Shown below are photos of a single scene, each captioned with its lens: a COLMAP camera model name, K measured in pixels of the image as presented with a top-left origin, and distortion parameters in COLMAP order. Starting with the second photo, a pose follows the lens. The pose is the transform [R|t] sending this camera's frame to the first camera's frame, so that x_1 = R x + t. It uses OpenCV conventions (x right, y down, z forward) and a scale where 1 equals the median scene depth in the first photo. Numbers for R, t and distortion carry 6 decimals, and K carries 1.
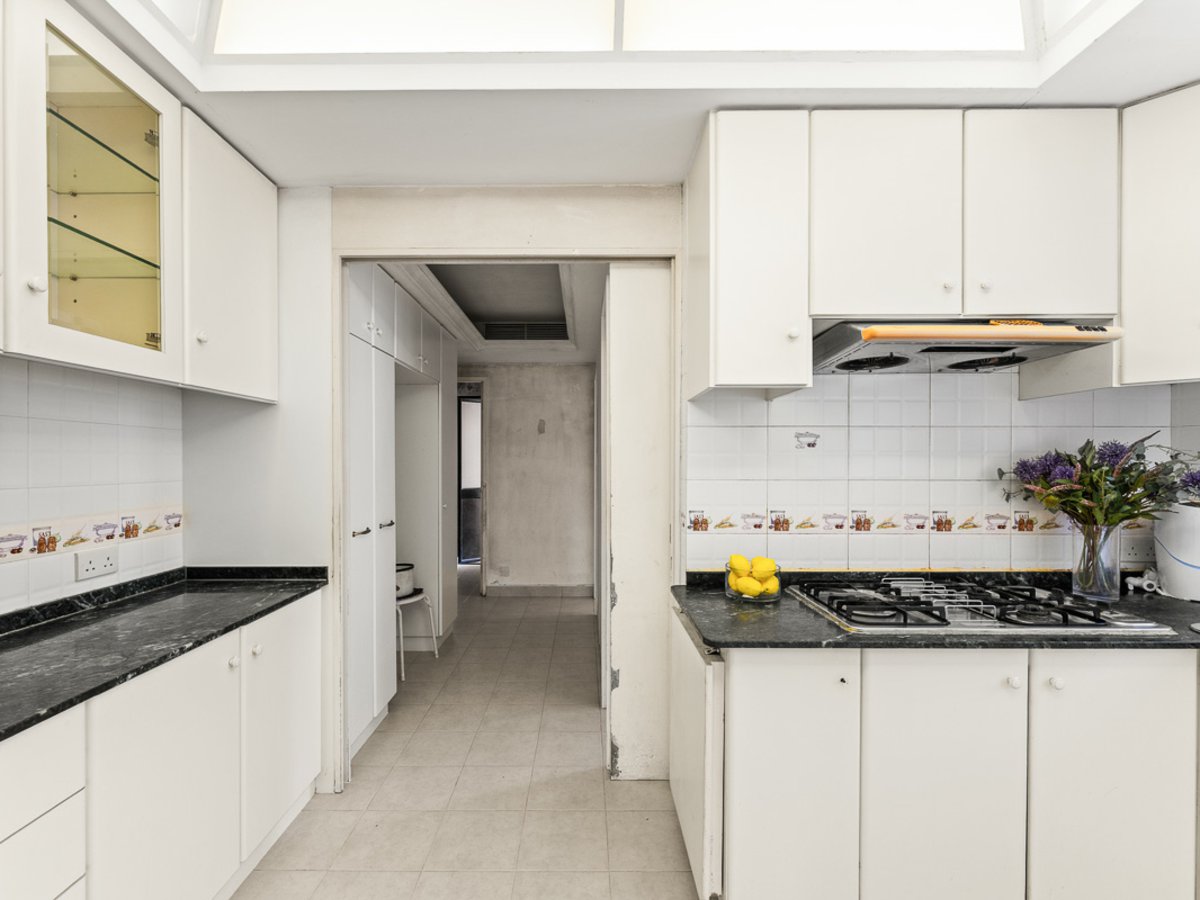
lens RADIAL K [[544.0, 0, 597.0], [0, 544.0, 461.1], [0, 0, 1]] dist [0.000764, -0.001385]
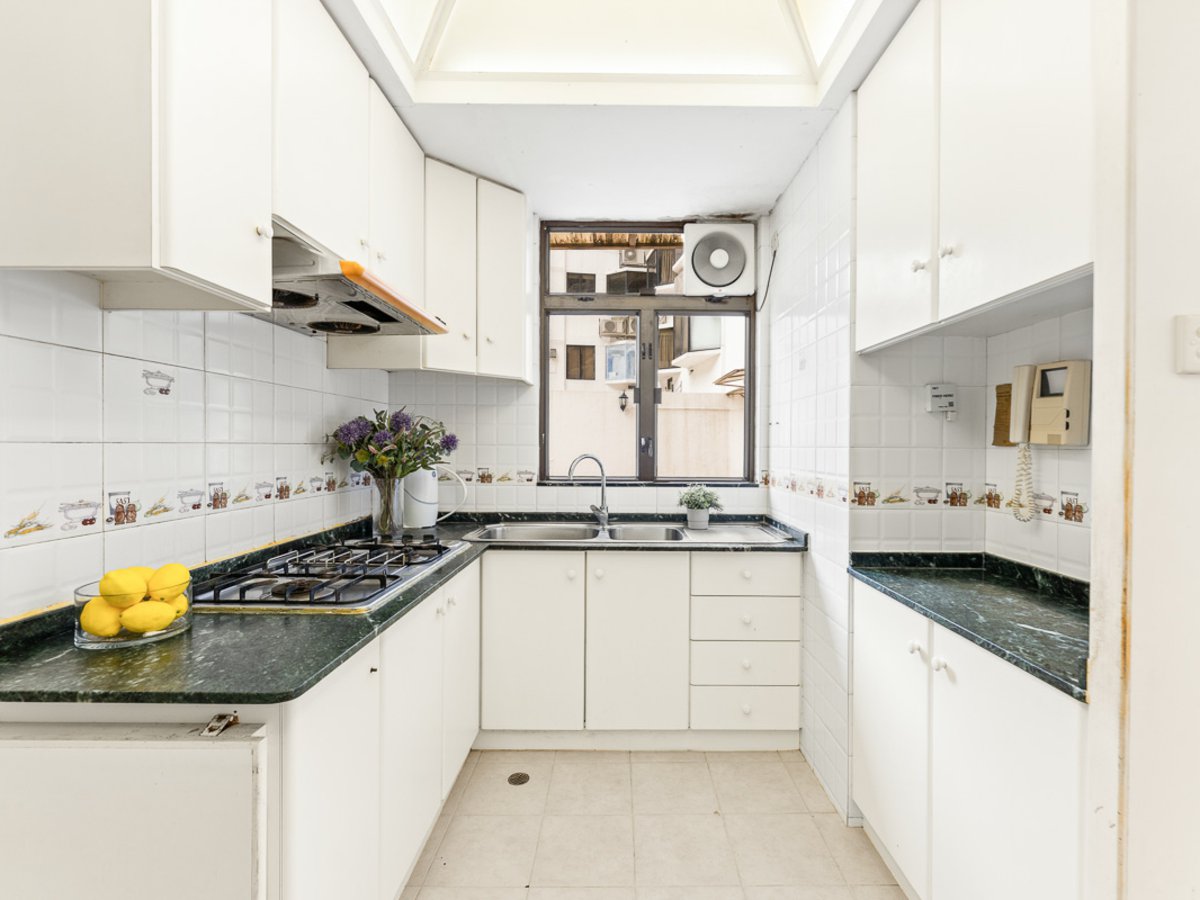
lens RADIAL K [[544.0, 0, 603.1], [0, 544.0, 448.9], [0, 0, 1]] dist [0.000764, -0.001385]
pose [[0.022200, -0.006739, 0.999731, -0.290880], [-0.007666, 0.999947, 0.006911, 0.035922], [-0.999724, -0.007817, 0.022147, 0.465653]]
